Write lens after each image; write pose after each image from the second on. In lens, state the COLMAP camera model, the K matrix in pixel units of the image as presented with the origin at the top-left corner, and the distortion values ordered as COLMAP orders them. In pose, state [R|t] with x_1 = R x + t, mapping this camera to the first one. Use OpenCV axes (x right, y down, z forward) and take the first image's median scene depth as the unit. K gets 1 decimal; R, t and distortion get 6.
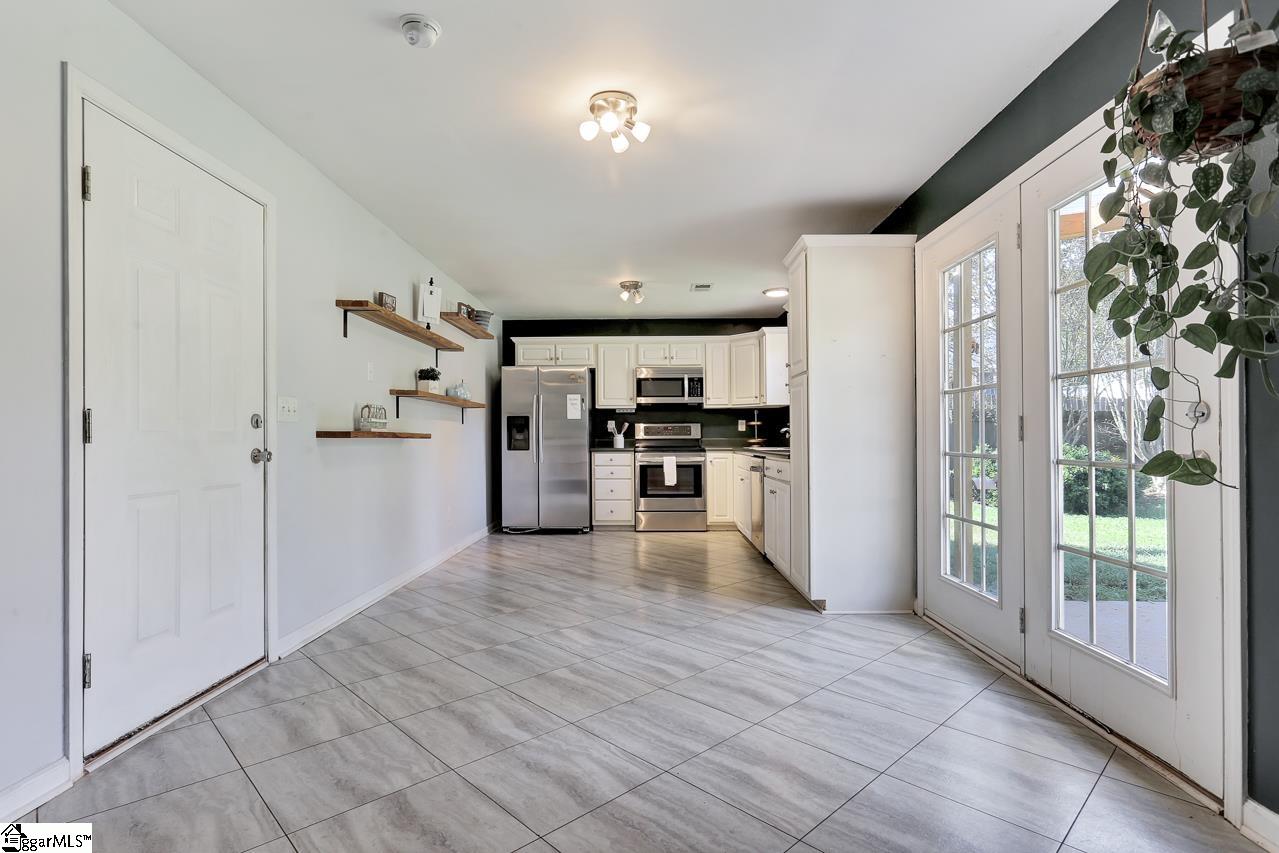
lens RADIAL K [[636.4, 0, 633.8], [0, 636.4, 436.6], [0, 0, 1]] dist [0.000335, 0.000292]
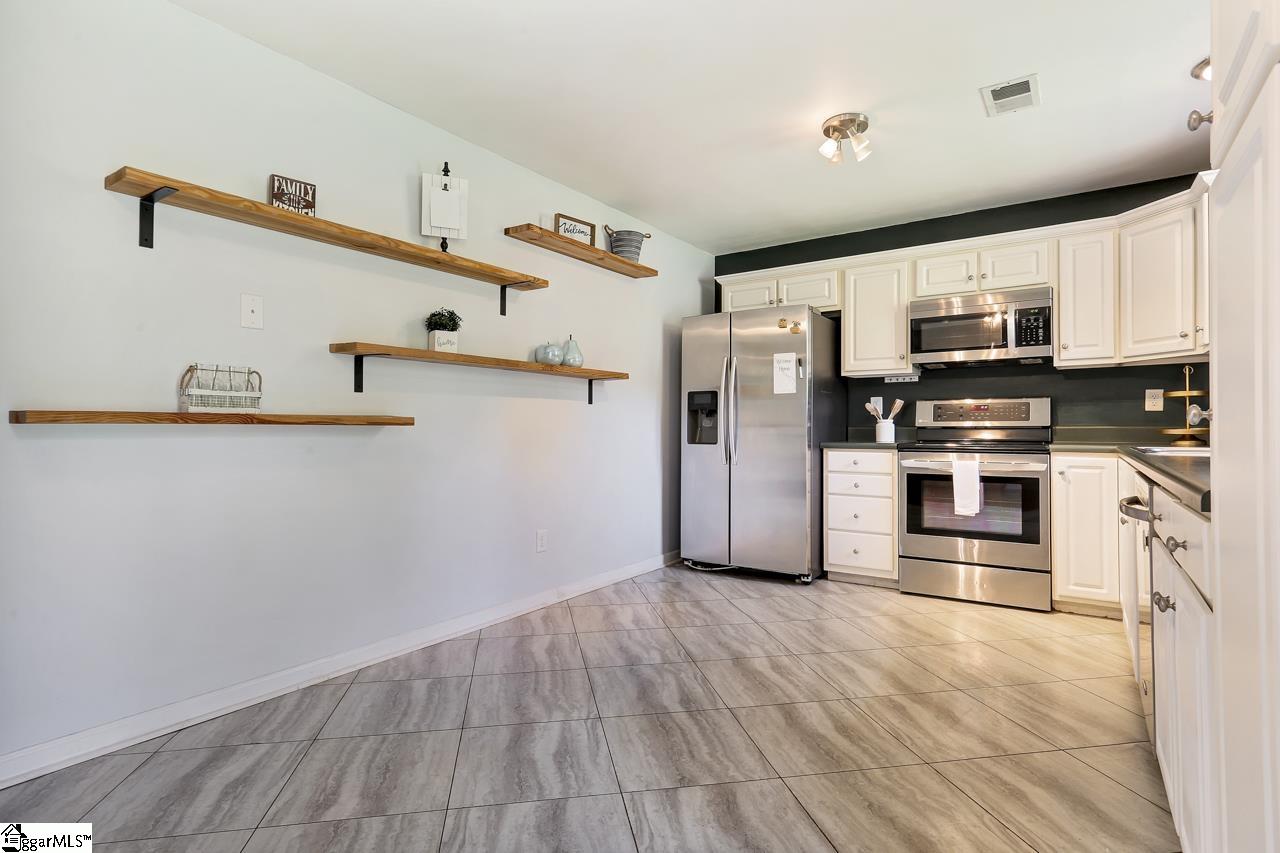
lens RADIAL K [[636.0, 0, 633.2], [0, 636.0, 427.3], [0, 0, 1]] dist [-0.000832, -0.000172]
pose [[0.830766, 0.003075, -0.556614, 0.120761], [-0.000084, 0.999985, 0.005400, 0.001138], [0.556622, -0.004439, 0.830754, 0.412549]]
